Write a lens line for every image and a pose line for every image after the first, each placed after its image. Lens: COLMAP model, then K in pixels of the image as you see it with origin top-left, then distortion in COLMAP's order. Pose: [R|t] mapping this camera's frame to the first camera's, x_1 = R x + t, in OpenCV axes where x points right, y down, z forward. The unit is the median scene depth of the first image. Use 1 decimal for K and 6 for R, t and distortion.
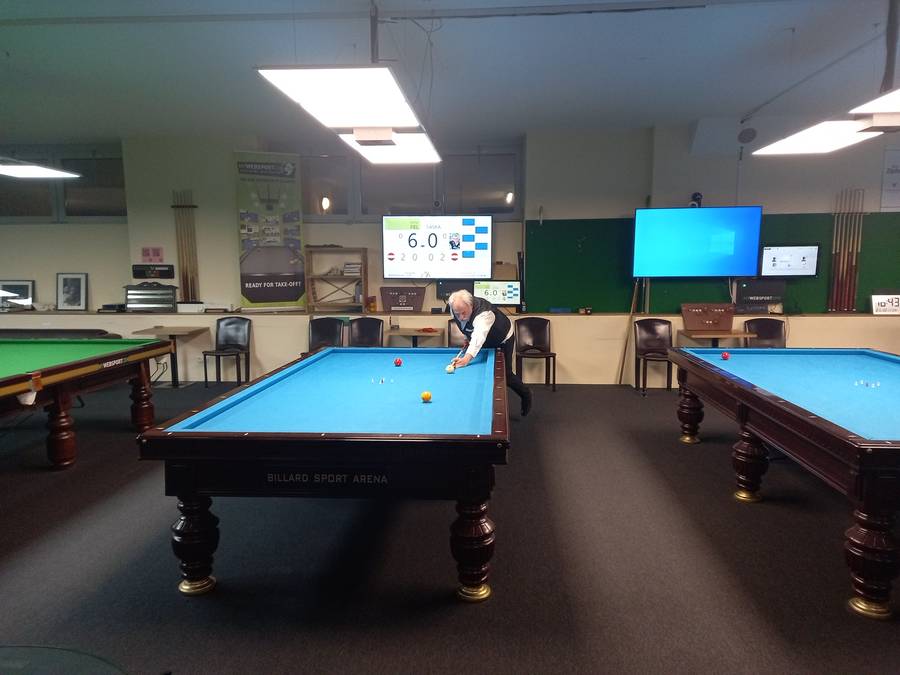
lens RADIAL K [[695.4, 0, 454.5], [0, 695.4, 340.6], [0, 0, 1]] dist [0.094052, -0.079091]
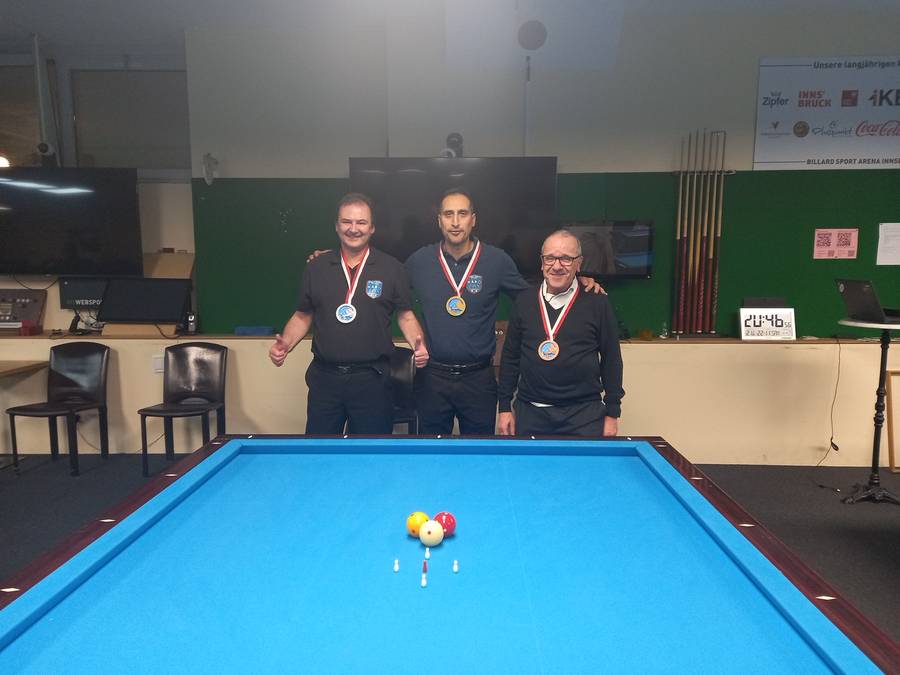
lens RADIAL K [[695.4, 0, 462.9], [0, 695.4, 347.3], [0, 0, 1]] dist [0.094052, -0.079091]
pose [[0.998683, 0.001153, 0.051291, 0.319692], [-0.000824, 0.999979, -0.006446, -0.026307], [-0.051298, 0.006396, 0.998663, 0.412034]]
